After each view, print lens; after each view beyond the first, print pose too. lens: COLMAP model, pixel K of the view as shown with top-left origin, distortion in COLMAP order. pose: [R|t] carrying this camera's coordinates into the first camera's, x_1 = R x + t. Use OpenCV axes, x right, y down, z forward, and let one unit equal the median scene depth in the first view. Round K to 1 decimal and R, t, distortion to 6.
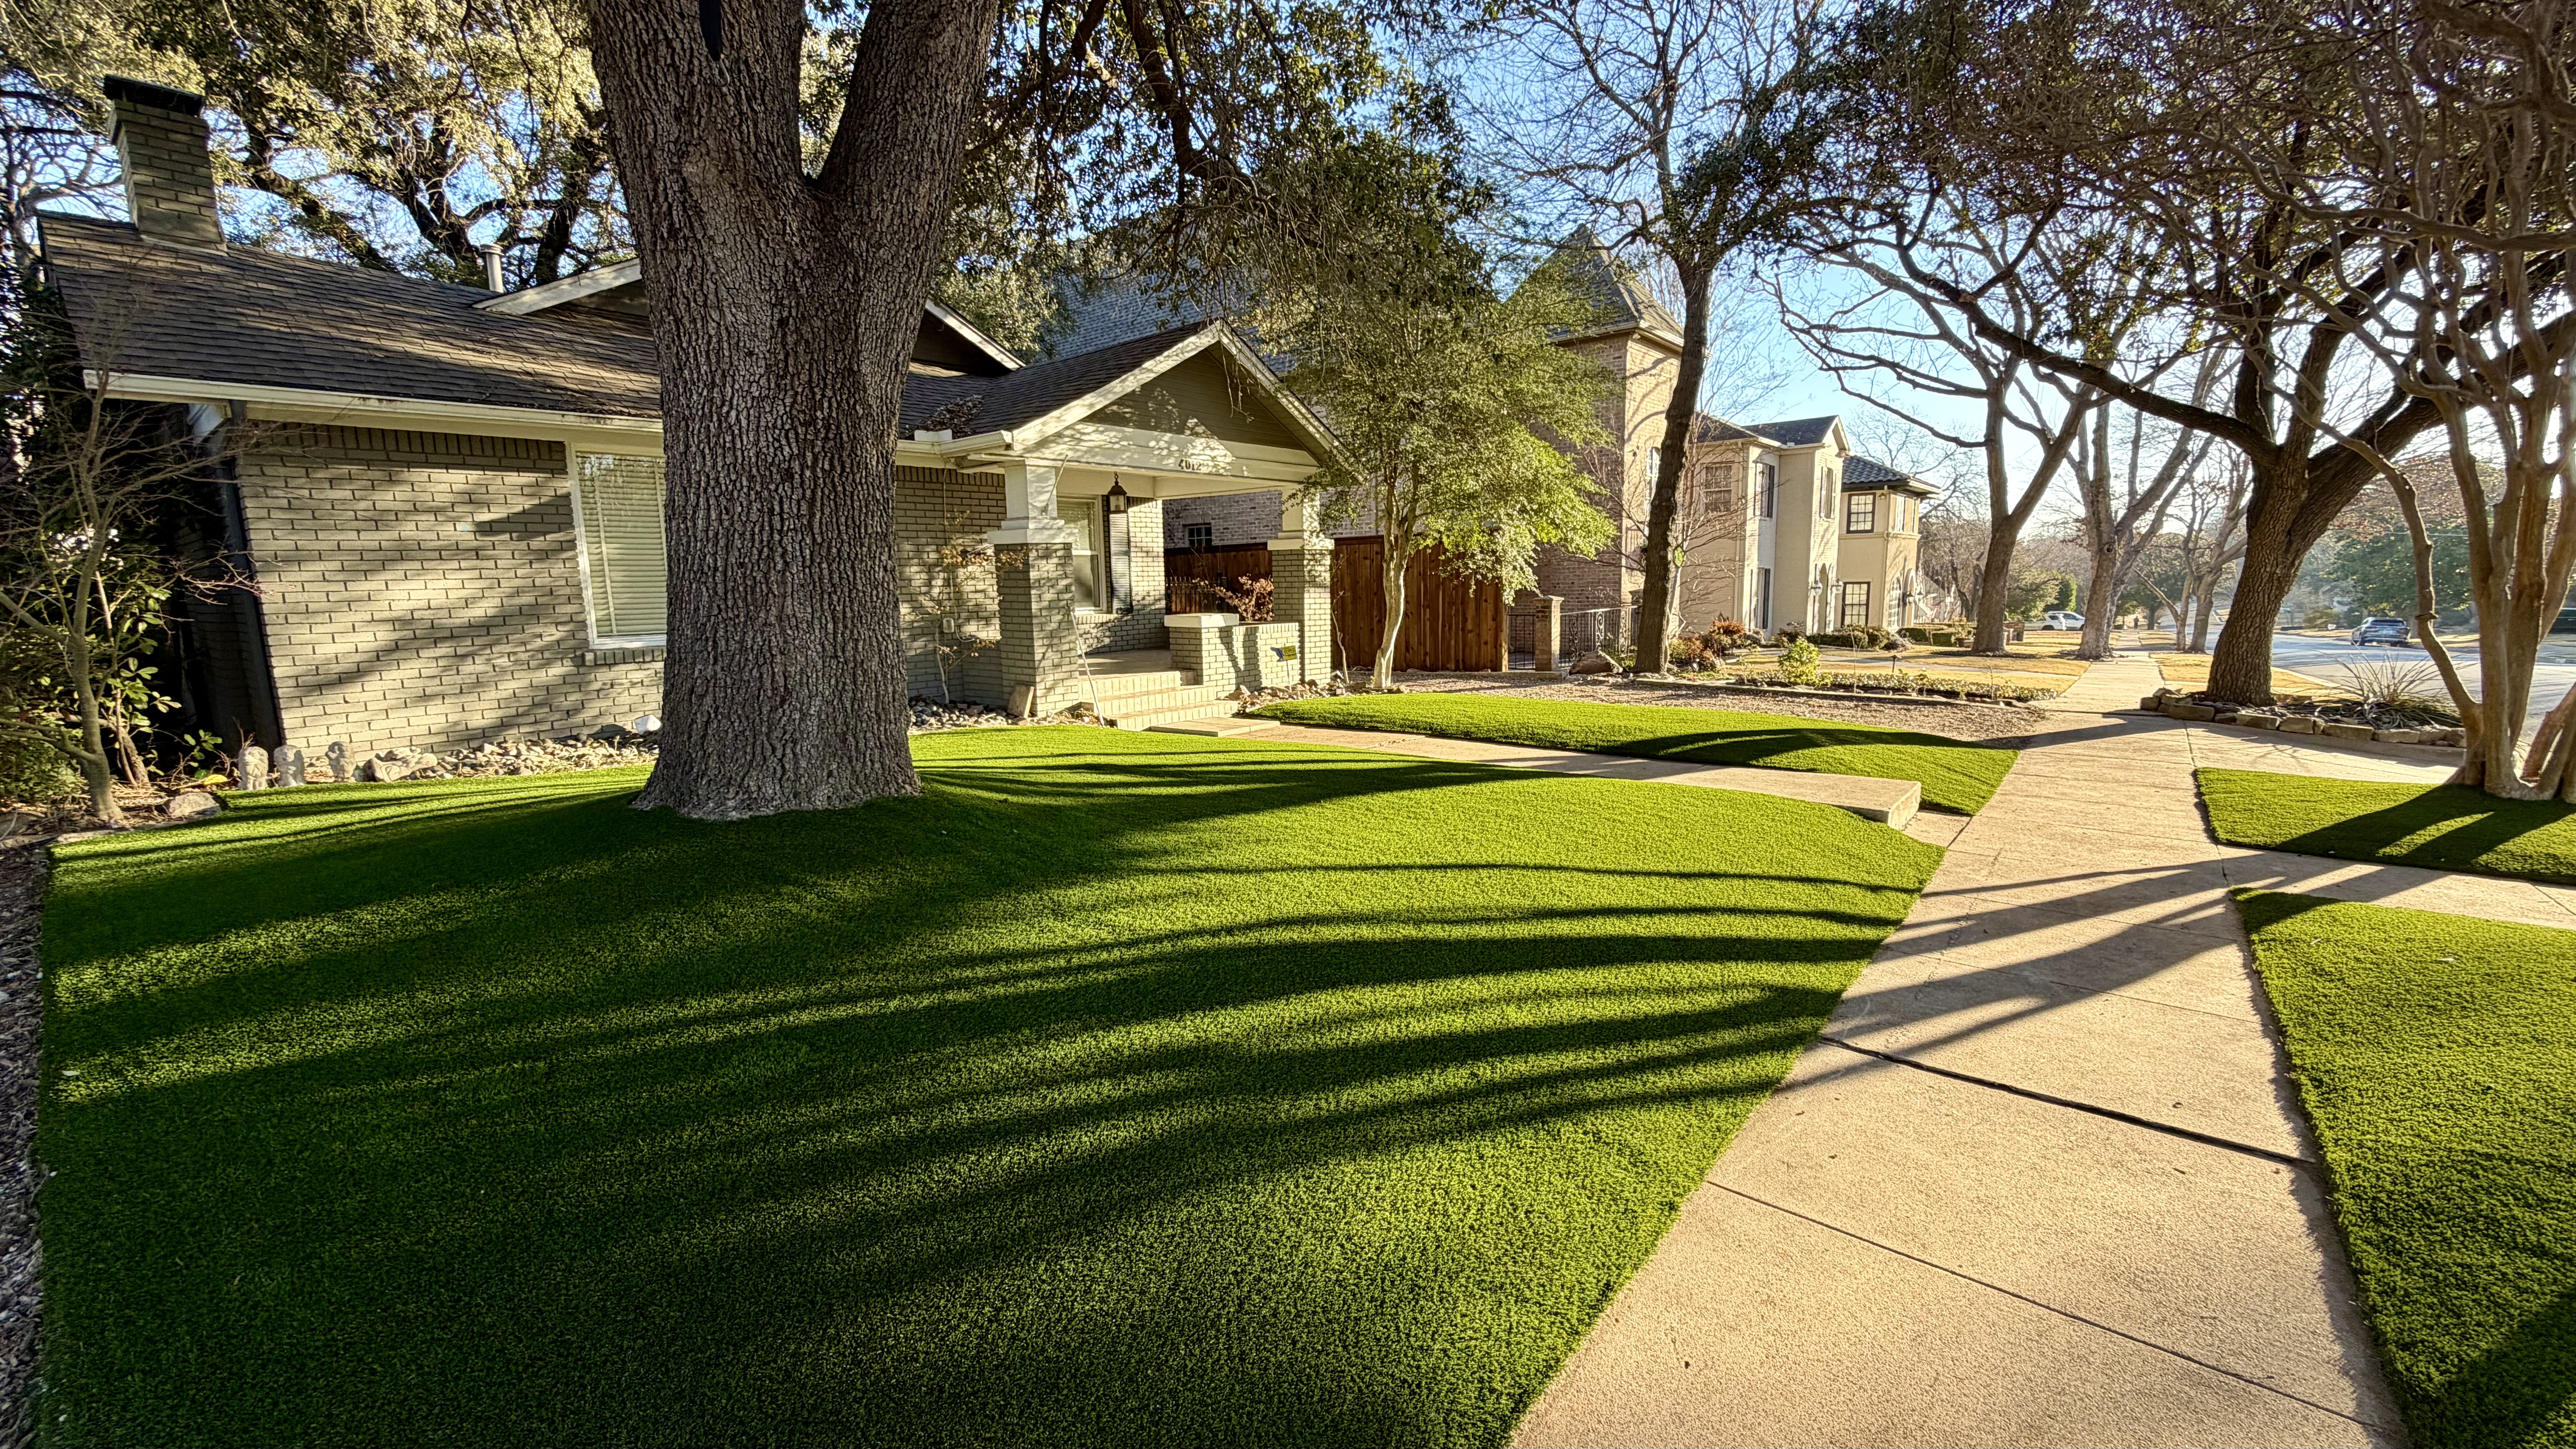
lens RADIAL K [[1026.3, 0, 1284.0], [0, 1026.3, 726.6], [0, 0, 1]] dist [0.000795, -0.000451]
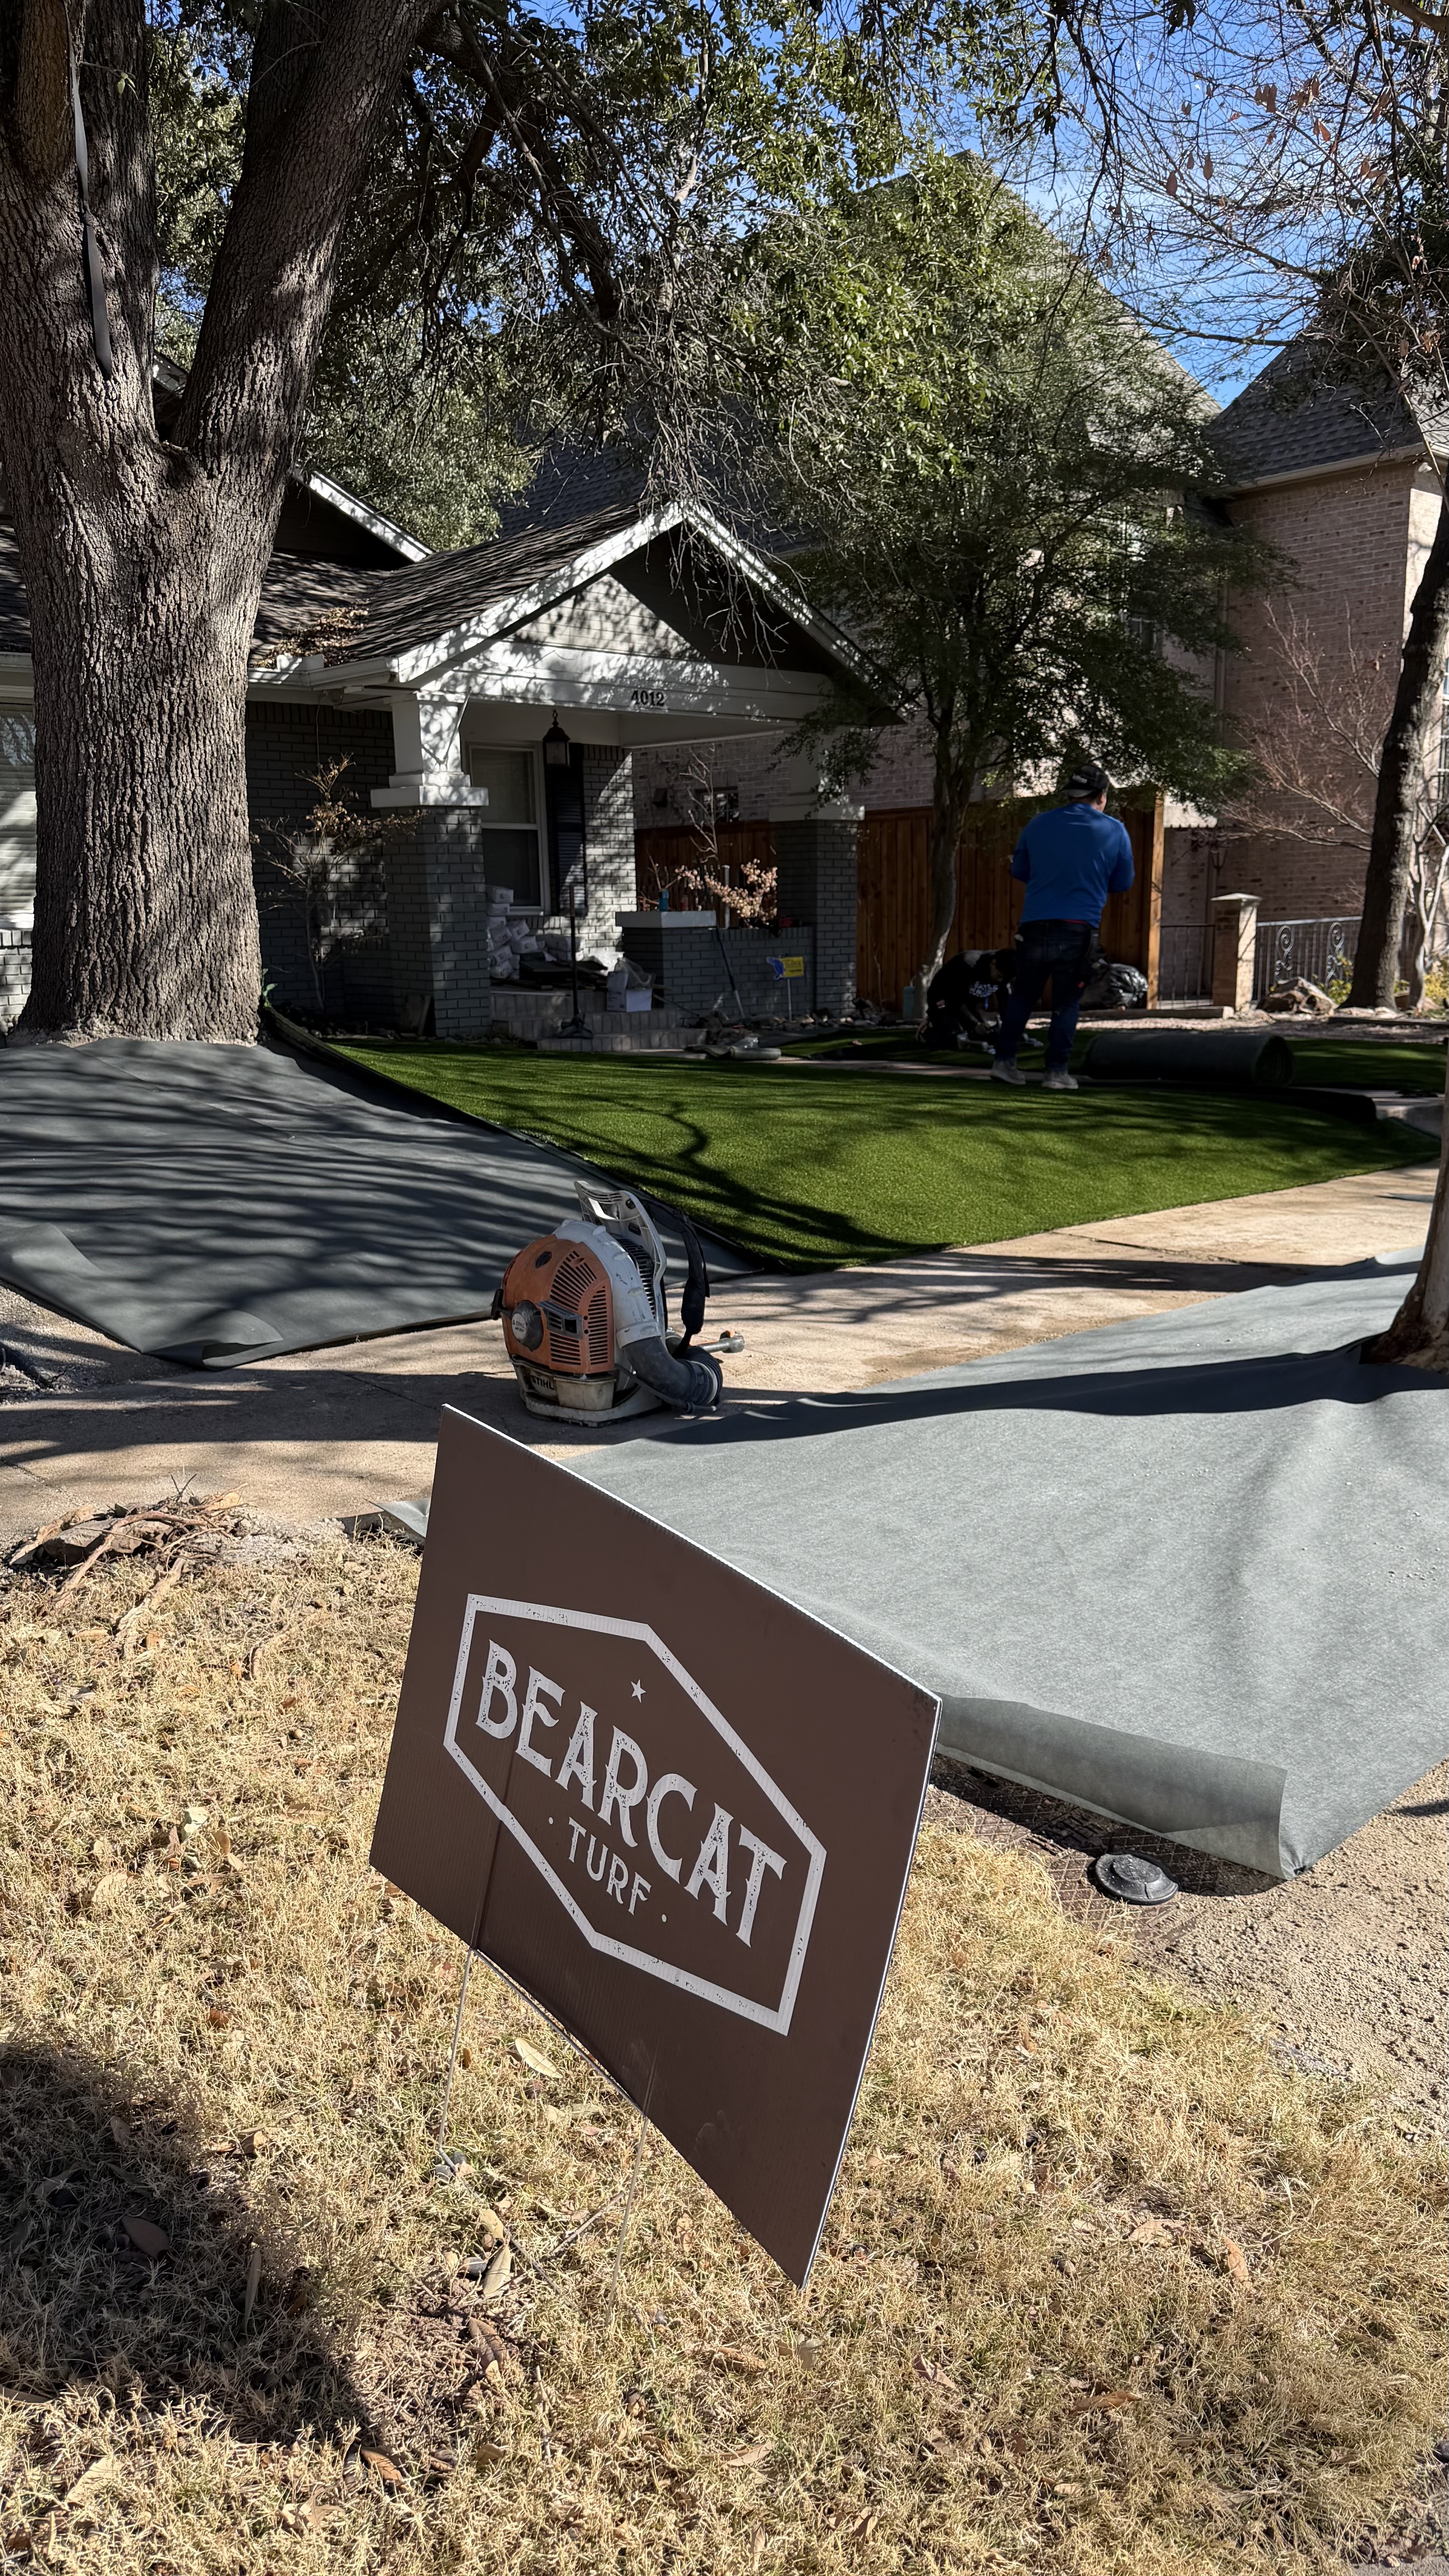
lens RADIAL K [[1825.2, 0, 727.5], [0, 1825.2, 1292.0], [0, 0, 1]] dist [0.063951, -0.101992]
pose [[0.993109, 0.023273, -0.114864, 0.137589], [-0.015453, 0.997531, 0.068509, 0.081181], [0.116175, -0.066262, 0.991016, -0.340815]]
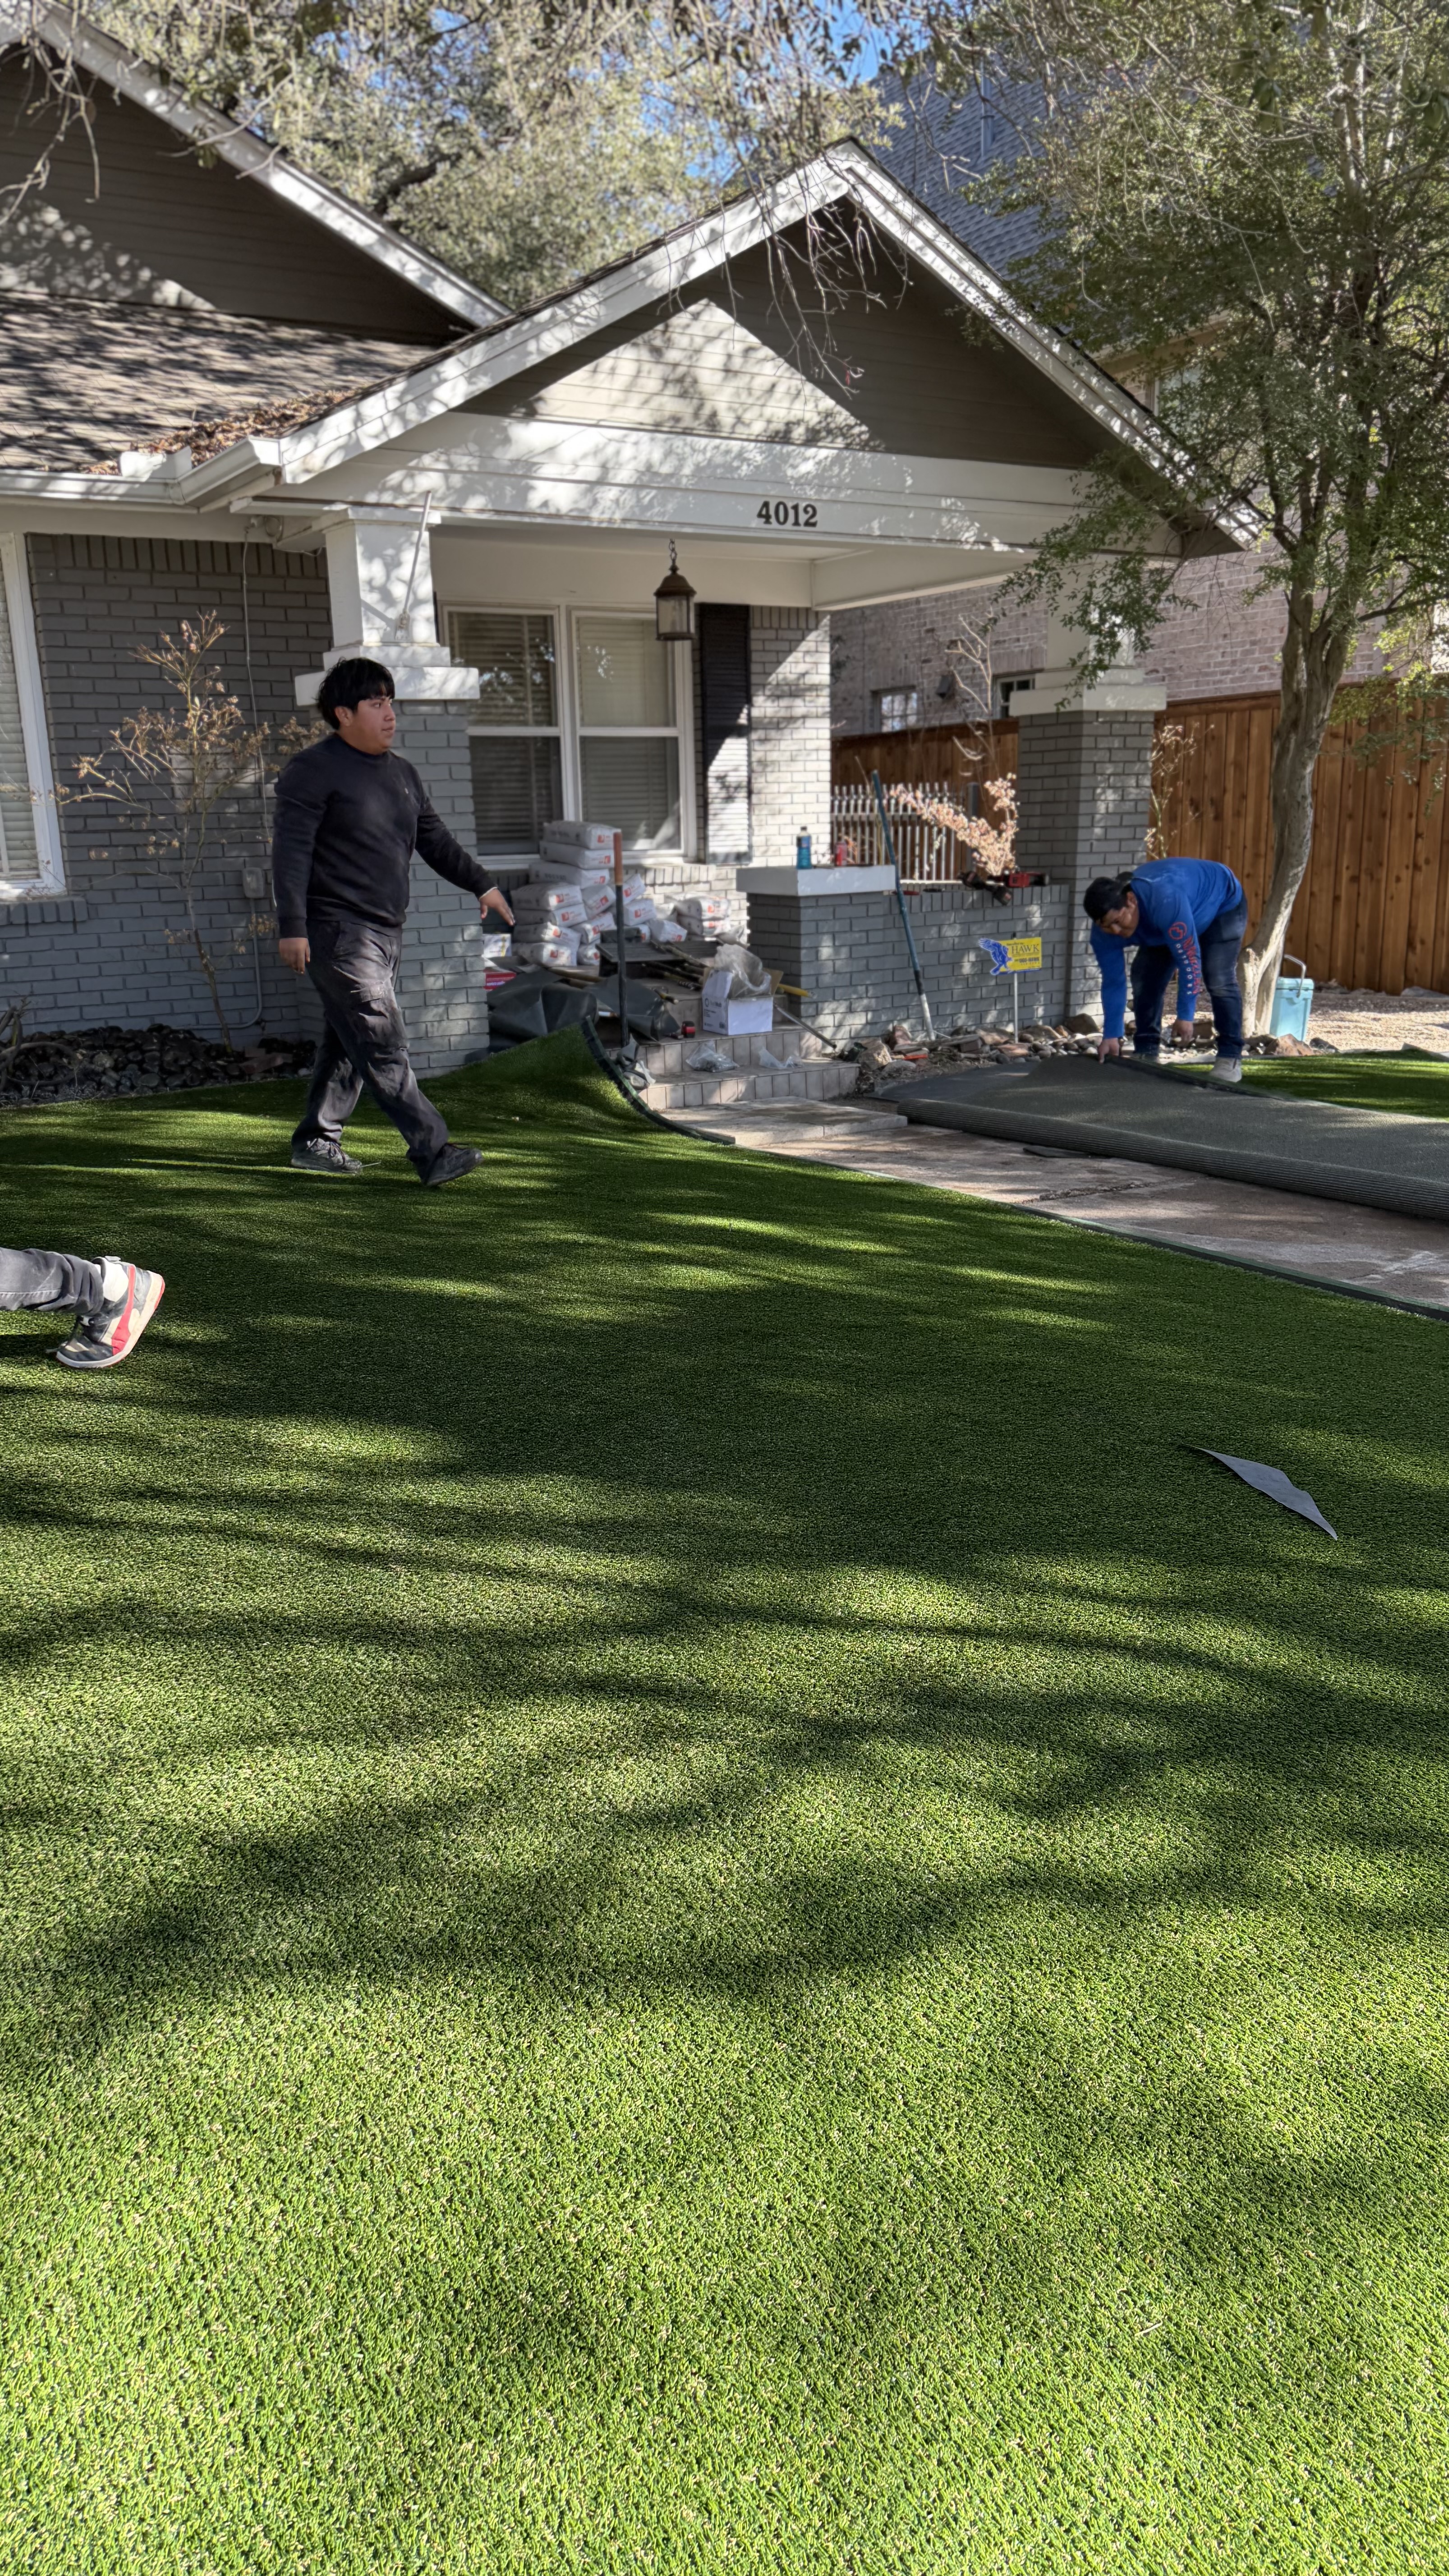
lens RADIAL K [[1825.2, 0, 727.5], [0, 1825.2, 1292.0], [0, 0, 1]] dist [0.063951, -0.101992]
pose [[0.948562, 0.080114, -0.306288, 0.169544], [-0.042541, 0.990933, 0.127446, -0.027683], [0.313721, -0.107861, 0.943369, 0.237886]]
